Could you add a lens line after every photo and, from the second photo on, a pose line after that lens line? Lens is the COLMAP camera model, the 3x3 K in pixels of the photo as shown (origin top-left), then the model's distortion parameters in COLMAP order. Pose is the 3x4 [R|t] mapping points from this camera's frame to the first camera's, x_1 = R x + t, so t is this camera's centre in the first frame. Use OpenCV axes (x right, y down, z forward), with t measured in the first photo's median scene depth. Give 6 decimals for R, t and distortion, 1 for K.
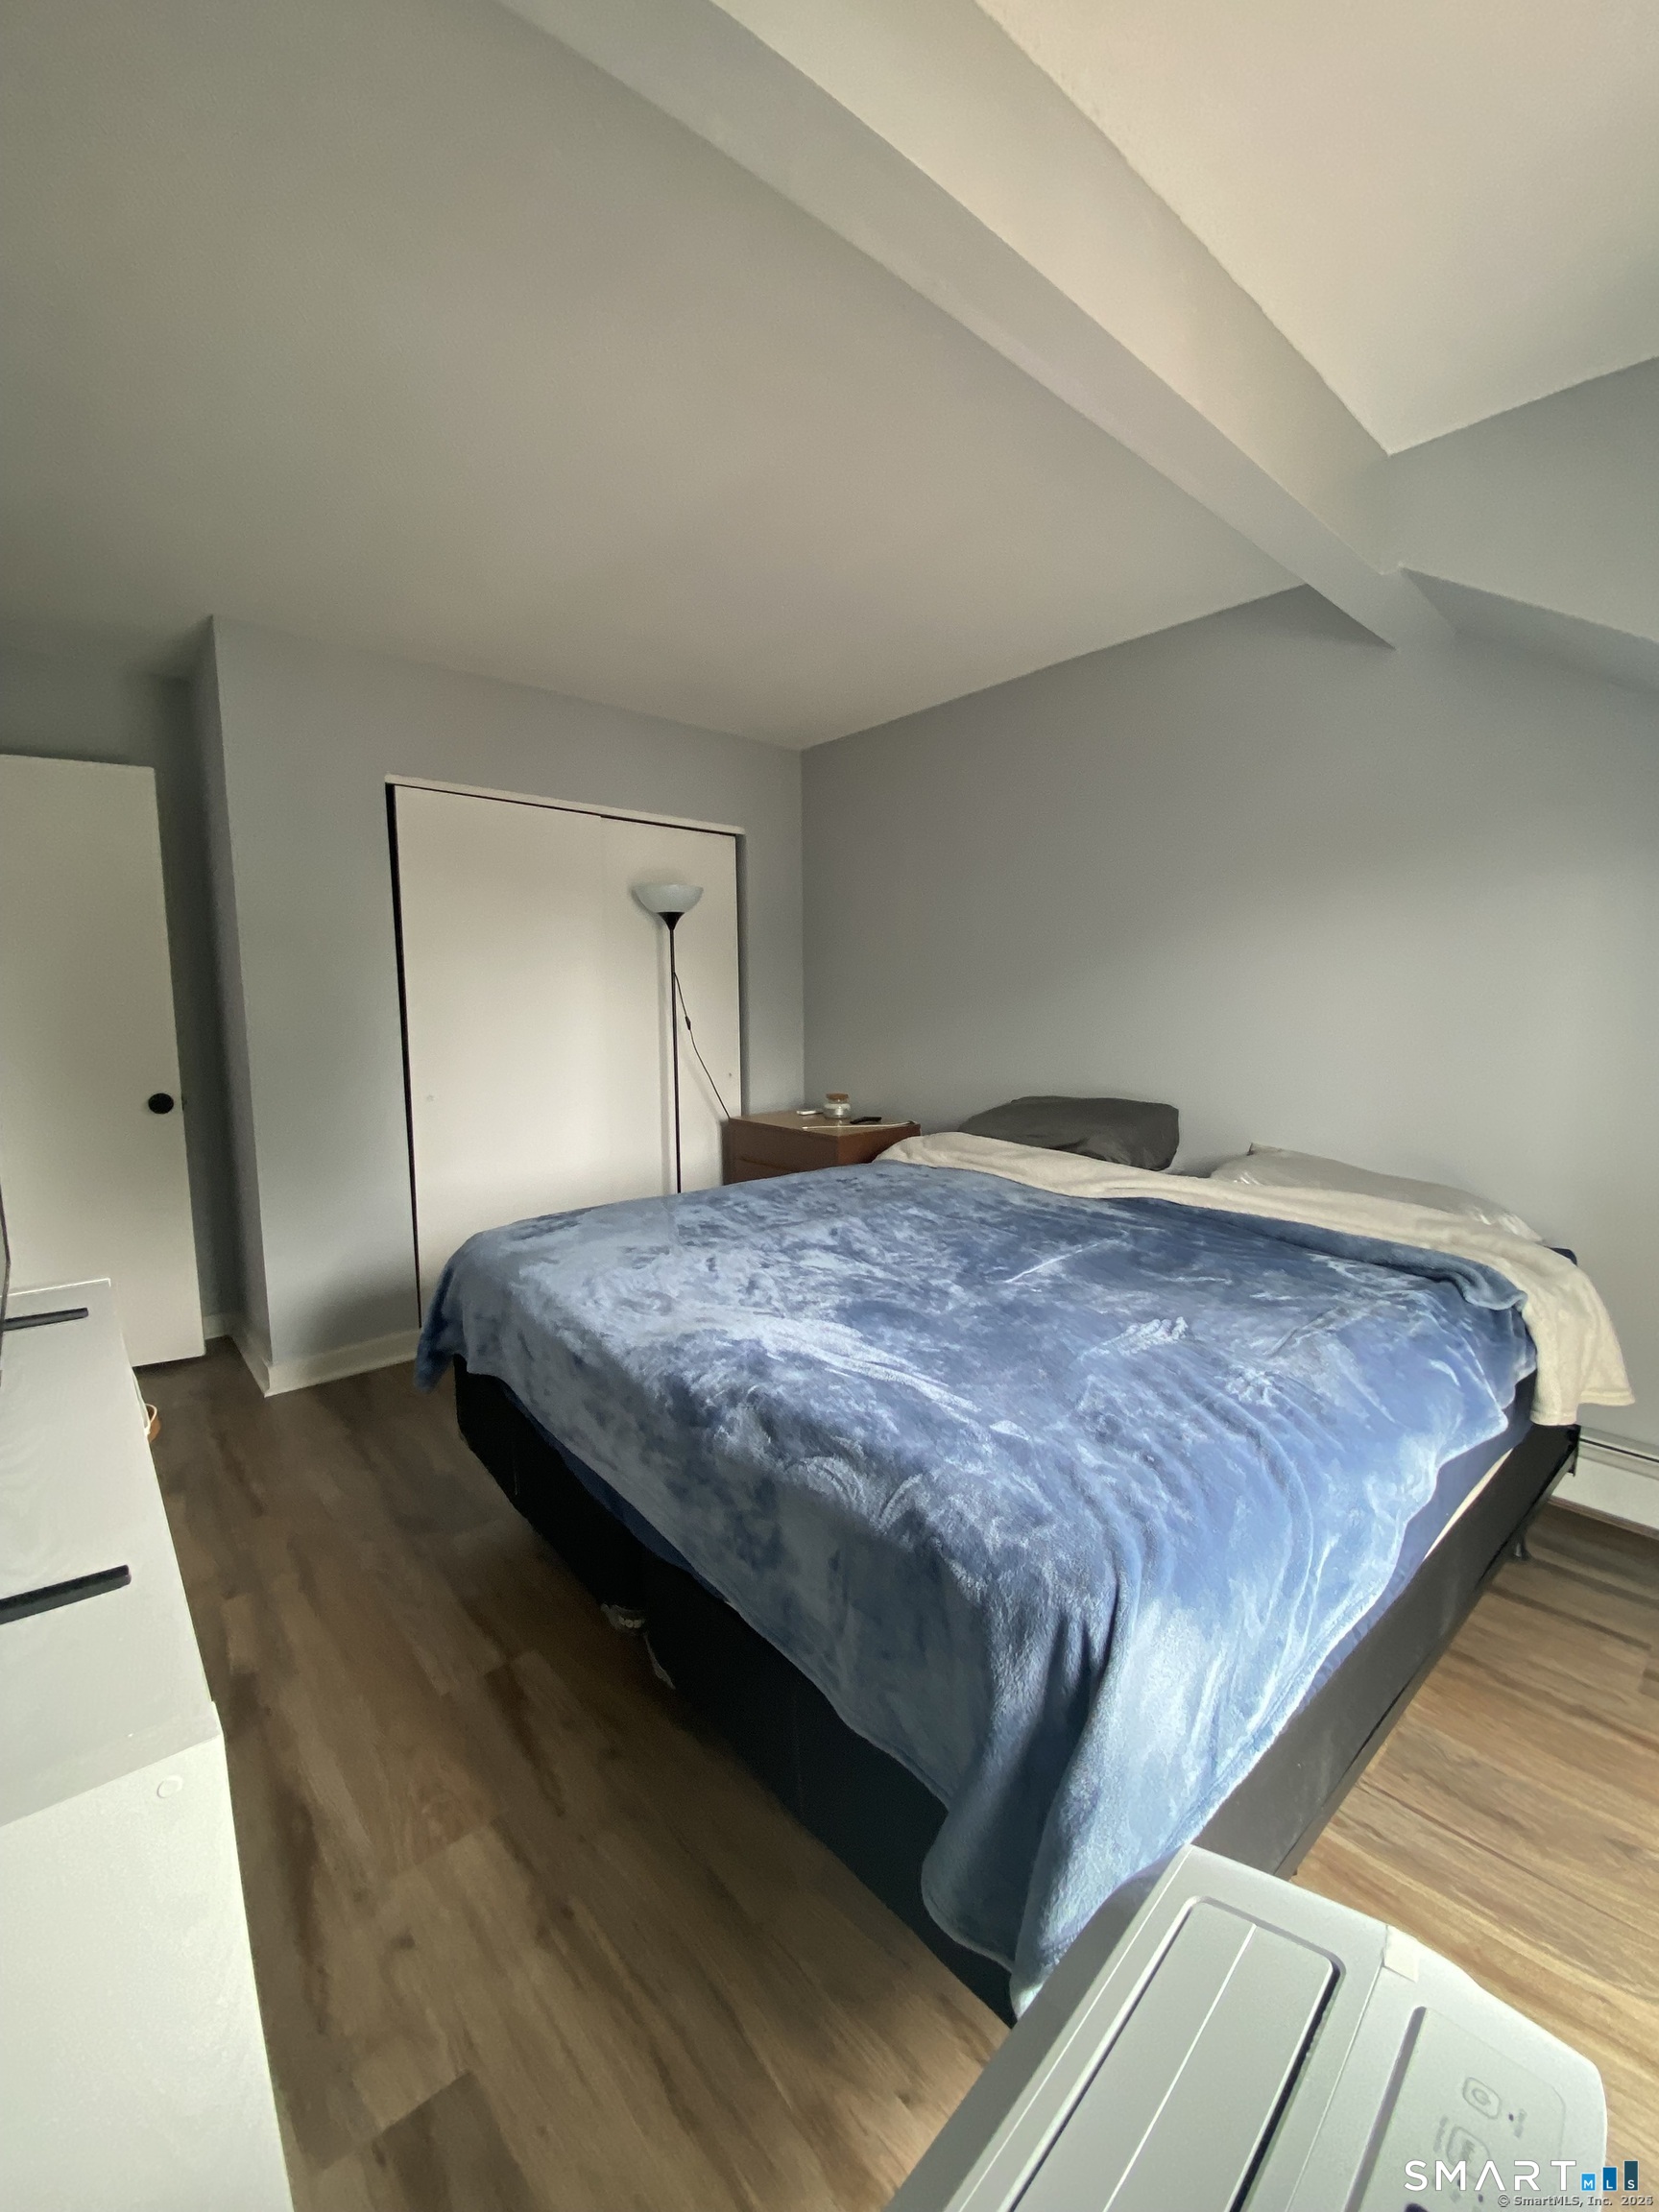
lens RADIAL K [[901.0, 0, 838.3], [0, 901.0, 1108.4], [0, 0, 1]] dist [0.000824, 0.000062]
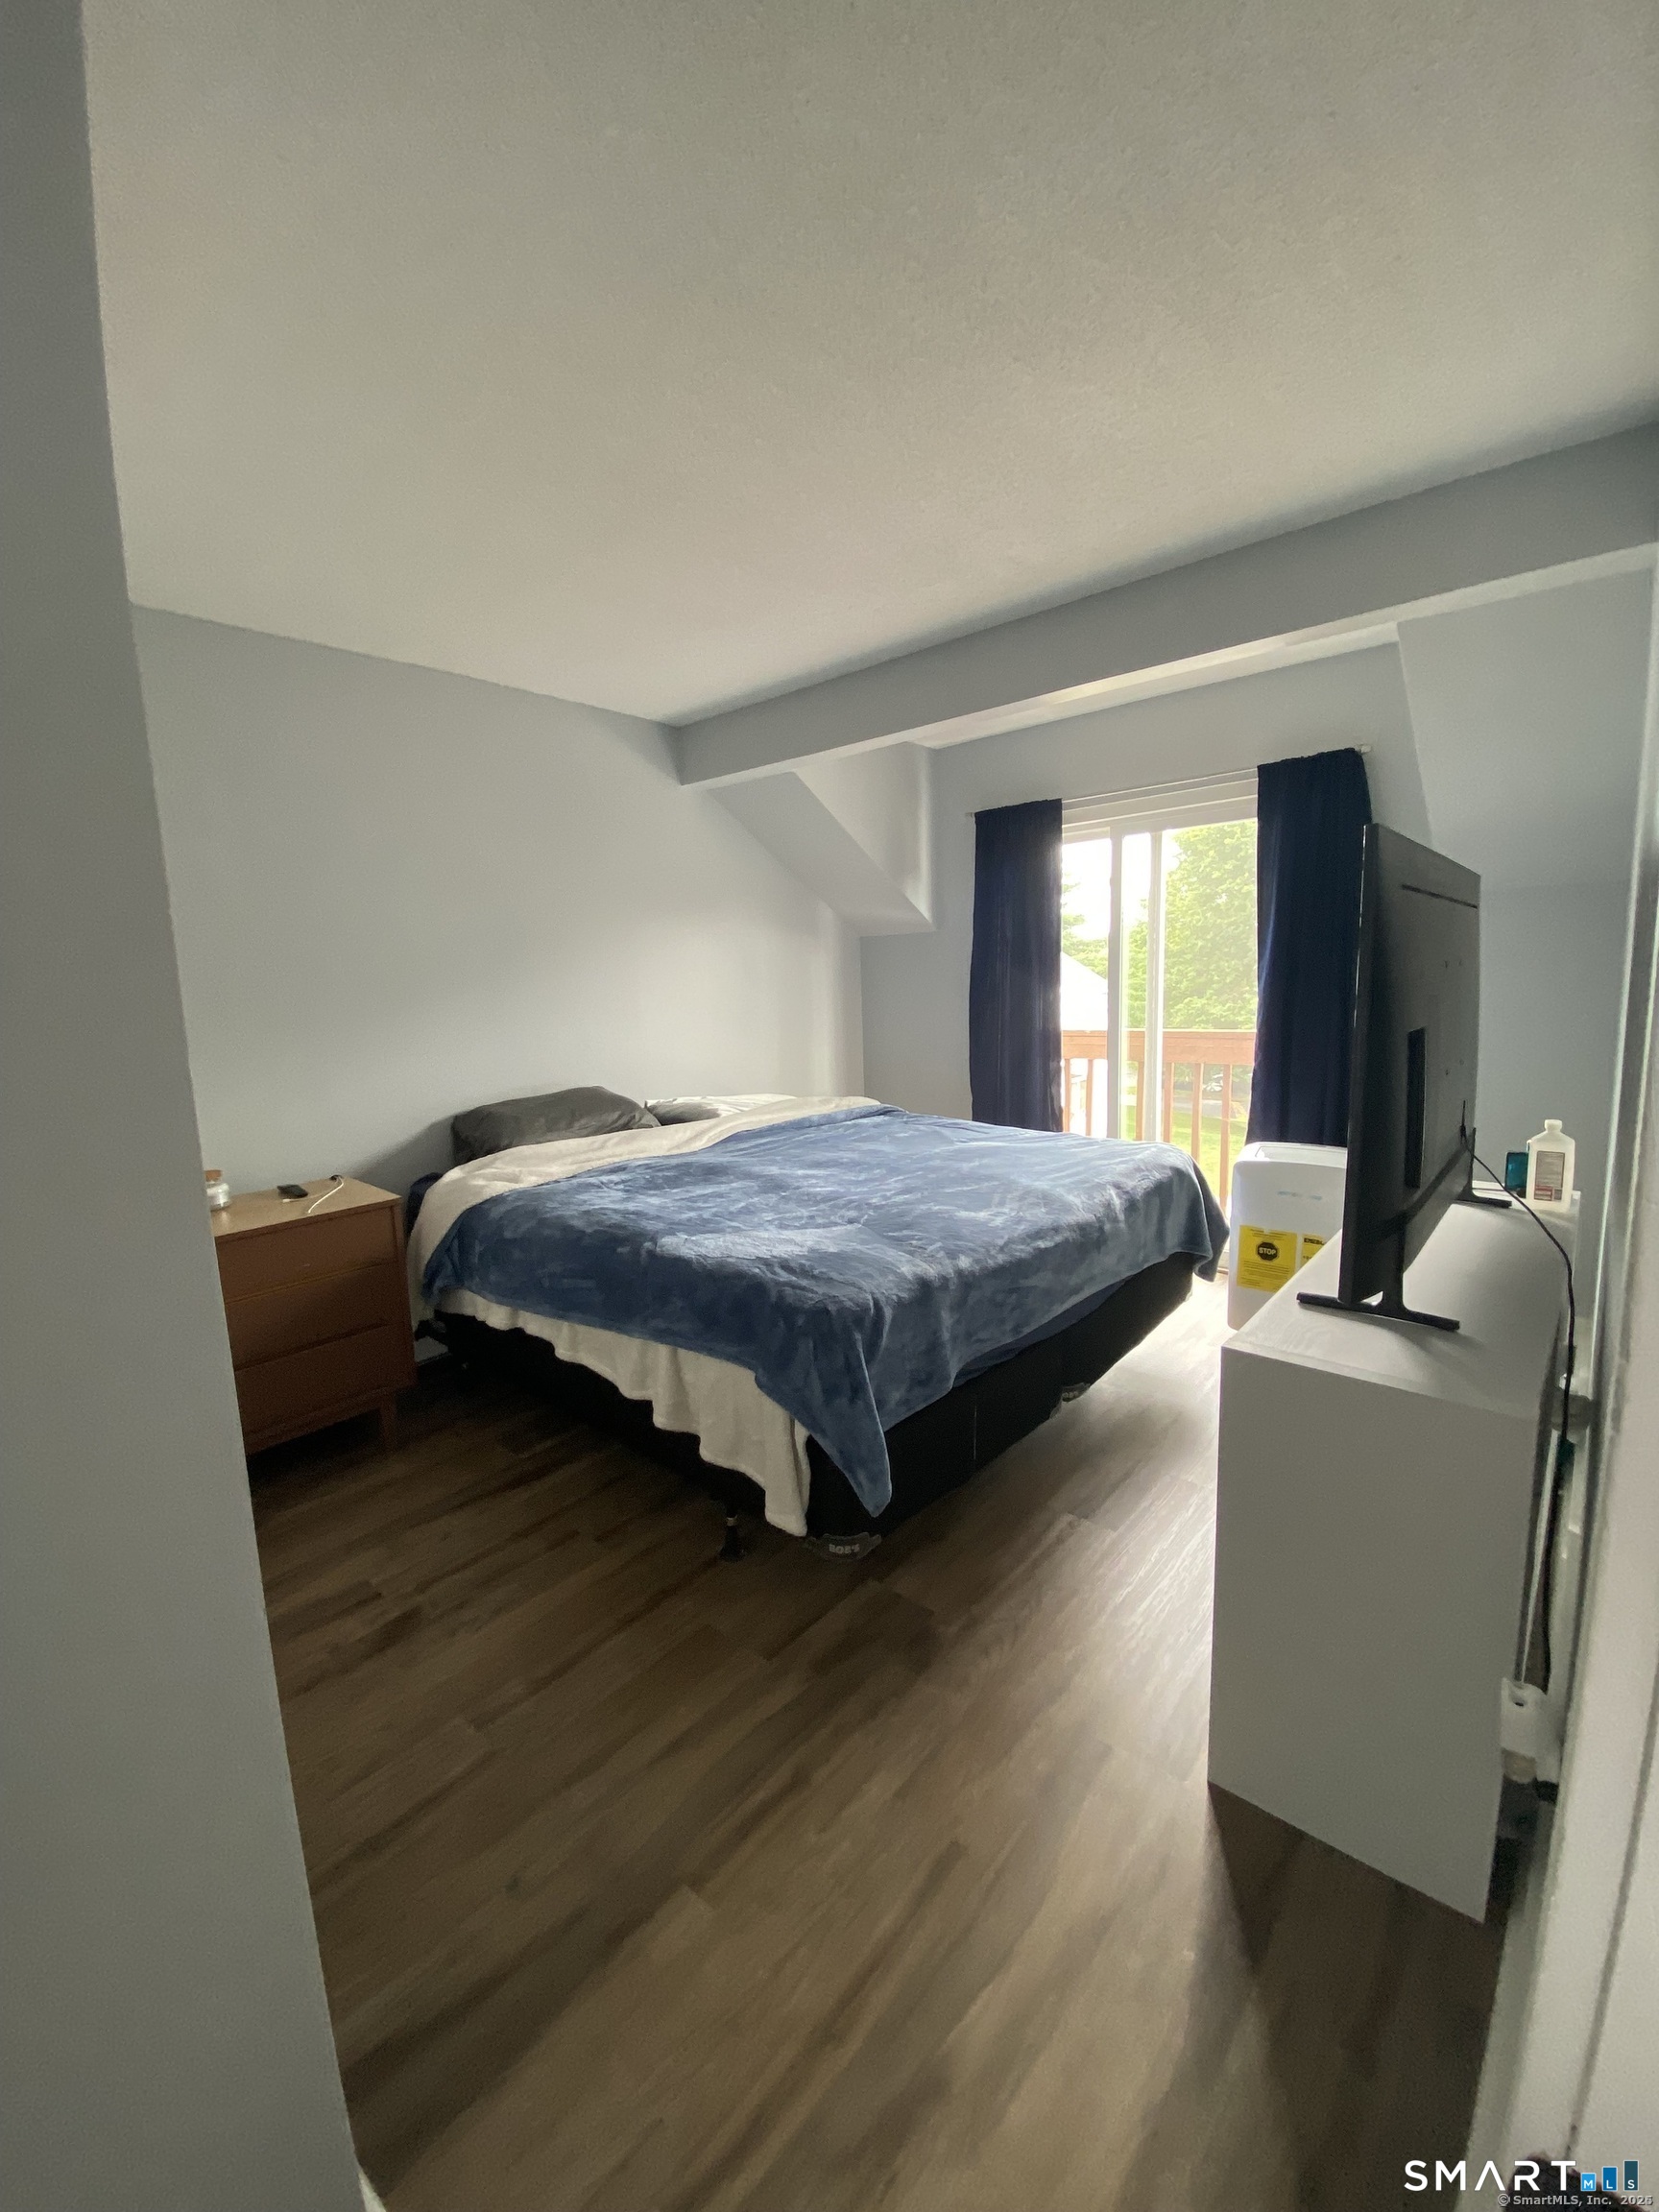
lens RADIAL K [[901.0, 0, 838.3], [0, 901.0, 1108.4], [0, 0, 1]] dist [0.000824, 0.000062]
pose [[-0.142100, -0.139071, 0.980034, -0.822129], [0.157099, 0.974364, 0.161045, -0.111684], [-0.977306, 0.176847, -0.116609, 0.746185]]
